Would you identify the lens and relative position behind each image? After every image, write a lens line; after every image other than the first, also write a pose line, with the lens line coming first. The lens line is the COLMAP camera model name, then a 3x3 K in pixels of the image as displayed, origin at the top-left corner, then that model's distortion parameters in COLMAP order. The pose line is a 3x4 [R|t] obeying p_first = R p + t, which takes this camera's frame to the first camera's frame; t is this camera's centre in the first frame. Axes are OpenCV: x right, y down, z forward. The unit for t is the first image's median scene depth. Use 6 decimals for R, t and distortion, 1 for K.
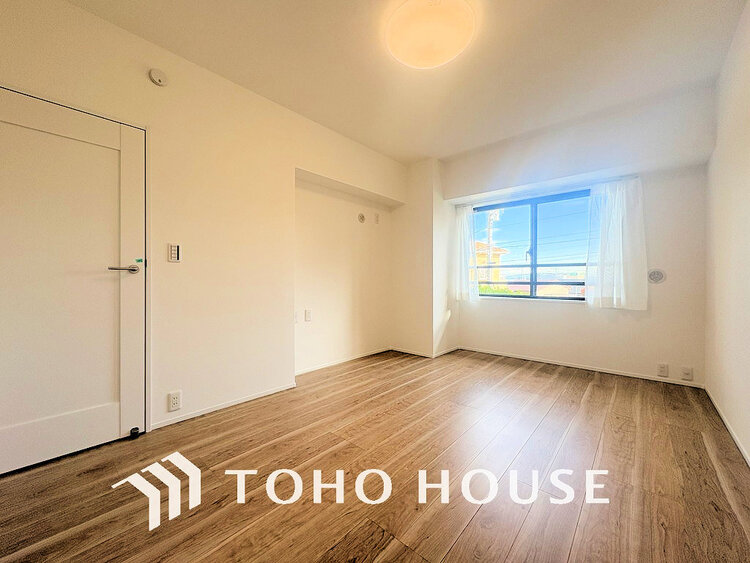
lens RADIAL K [[299.8, 0, 374.0], [0, 299.8, 279.6], [0, 0, 1]] dist [0.002557, 0.000161]
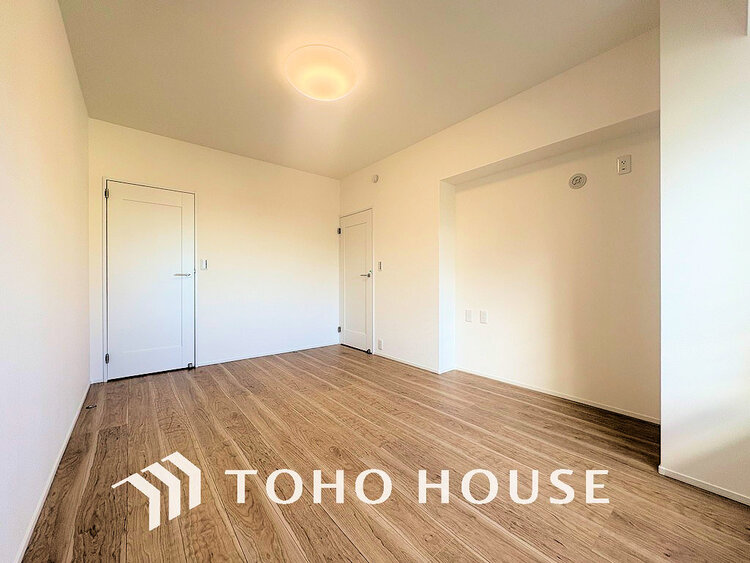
lens RADIAL K [[299.8, 0, 374.5], [0, 299.8, 282.3], [0, 0, 1]] dist [0.002557, 0.000161]
pose [[-0.156655, 0.006930, -0.987629, 0.952773], [0.003960, 0.999972, 0.006388, 0.001319], [0.987645, -0.002910, -0.156678, 0.997335]]
